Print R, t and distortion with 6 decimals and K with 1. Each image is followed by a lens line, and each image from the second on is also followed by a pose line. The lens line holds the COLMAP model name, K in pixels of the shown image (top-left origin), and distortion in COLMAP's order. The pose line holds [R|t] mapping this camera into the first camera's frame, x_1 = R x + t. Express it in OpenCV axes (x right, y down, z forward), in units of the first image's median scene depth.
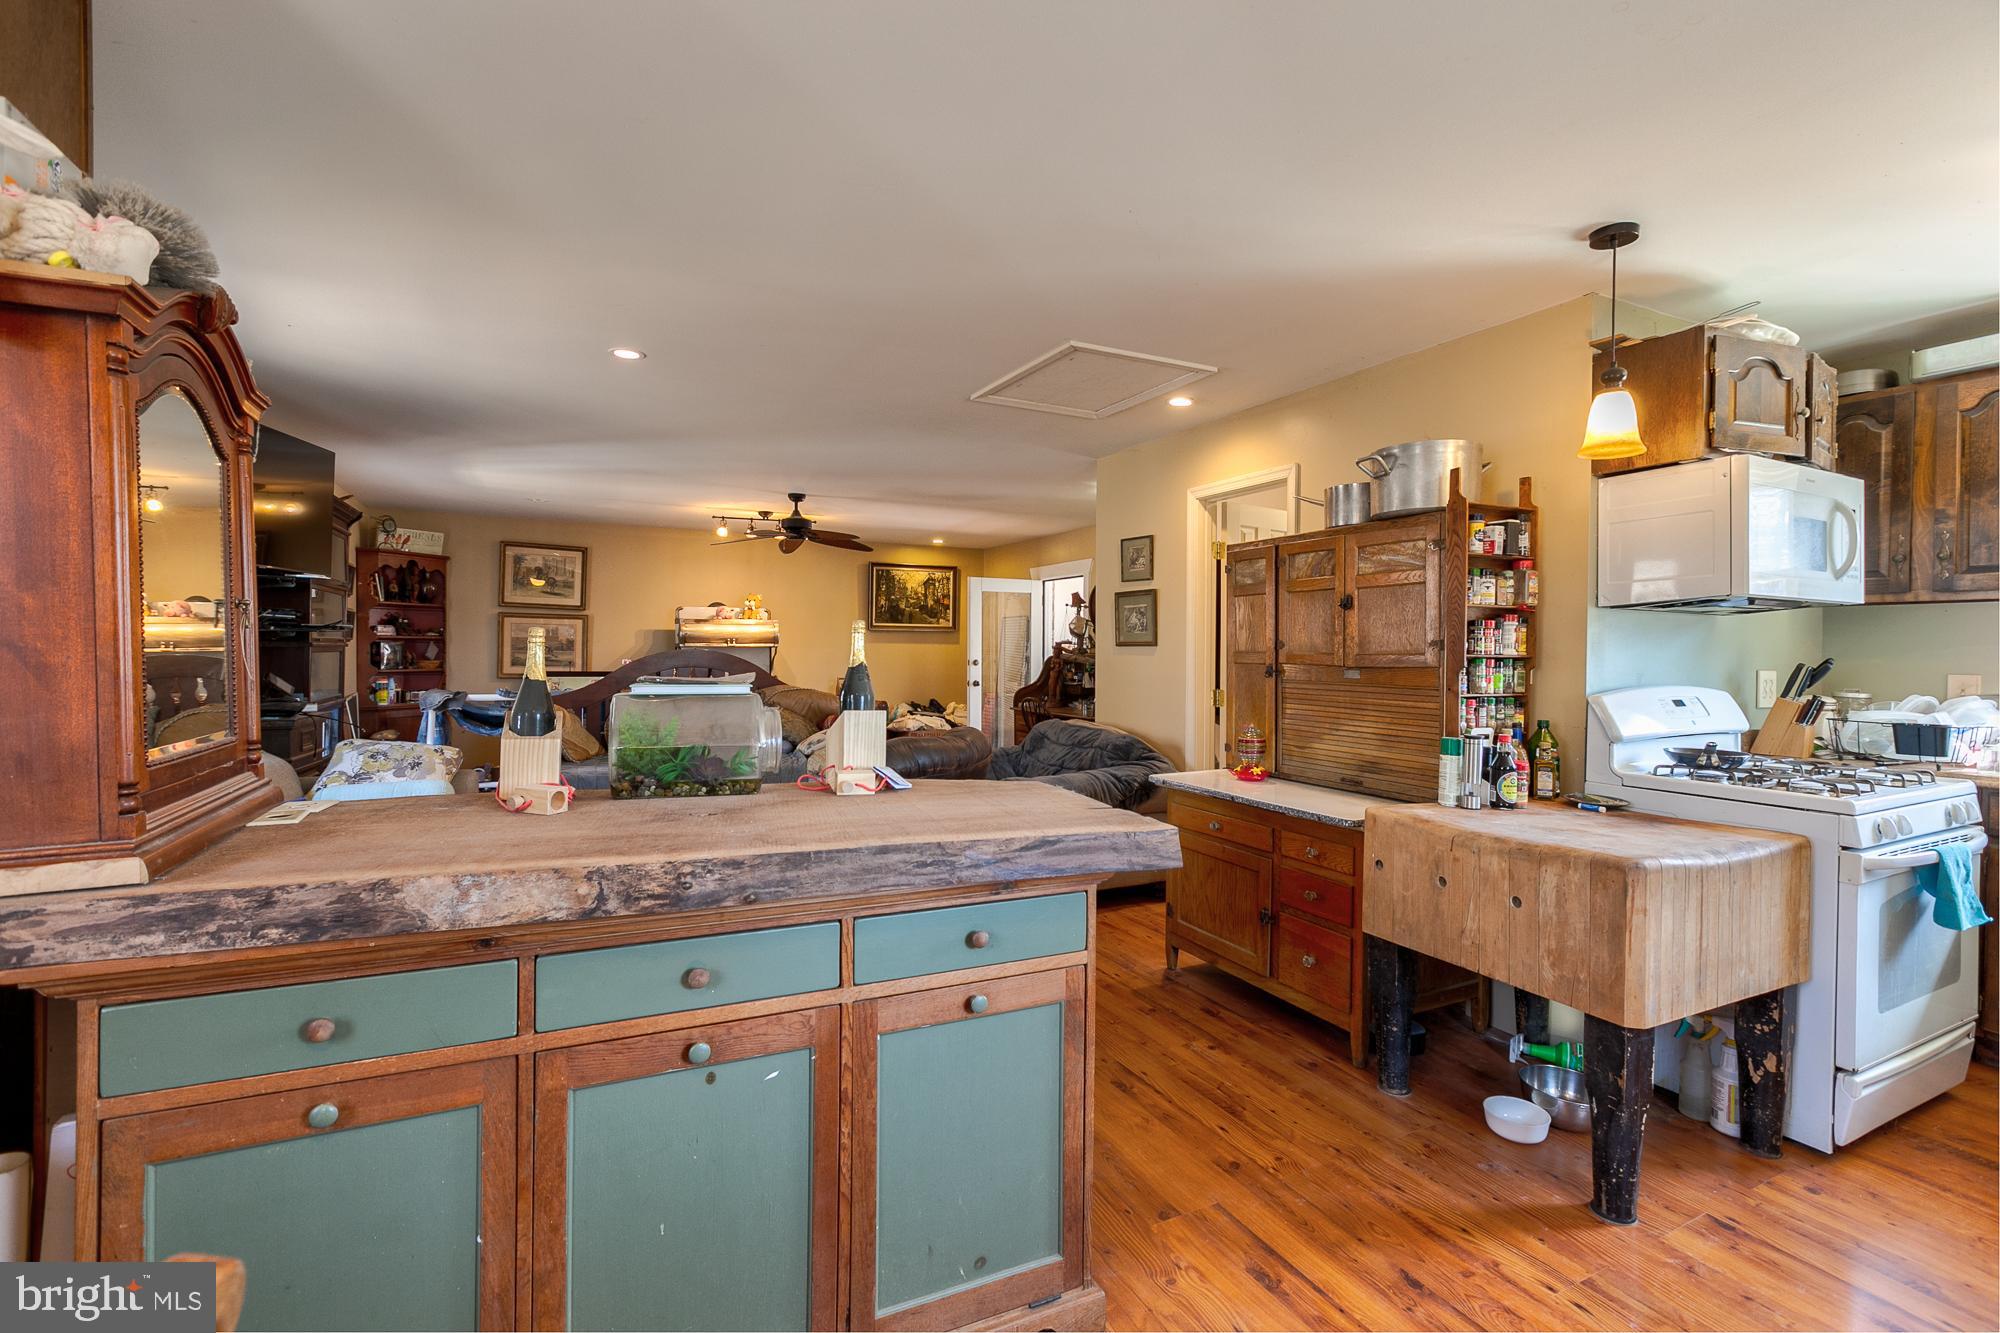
lens RADIAL K [[880.5, 0, 1000.6], [0, 880.5, 662.9], [0, 0, 1]] dist [0.001992, 0.000015]
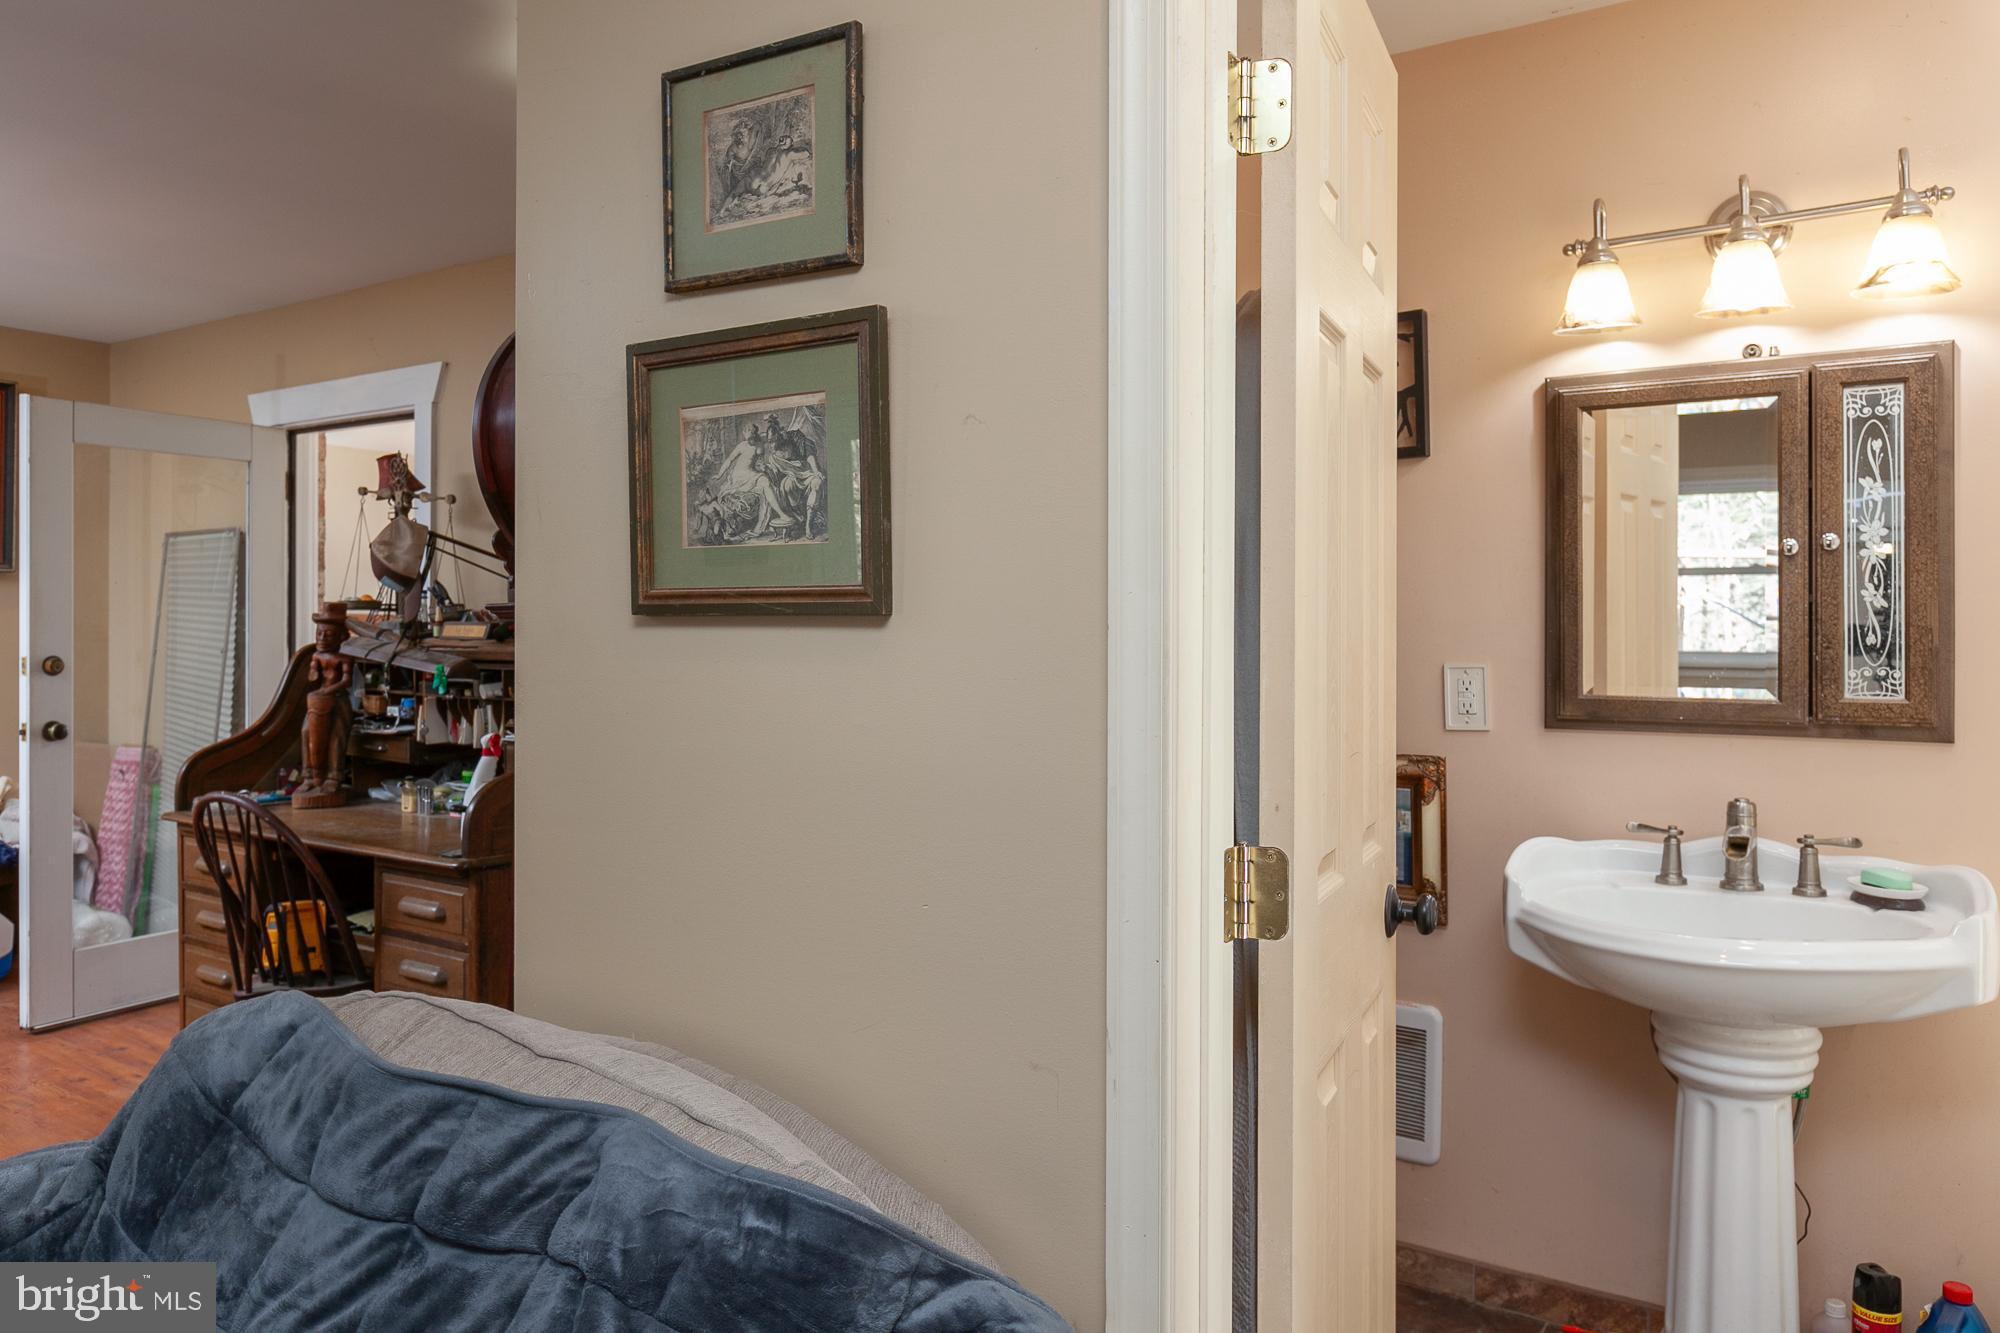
lens RADIAL K [[1372.4, 0, 993.5], [0, 1372.4, 623.8], [0, 0, 1]] dist [-0.007117, -0.001244]
pose [[0.874388, -0.003272, 0.485216, 0.035144], [0.008508, 0.999927, -0.008588, -0.009315], [-0.485152, 0.011638, 0.874352, 0.468661]]
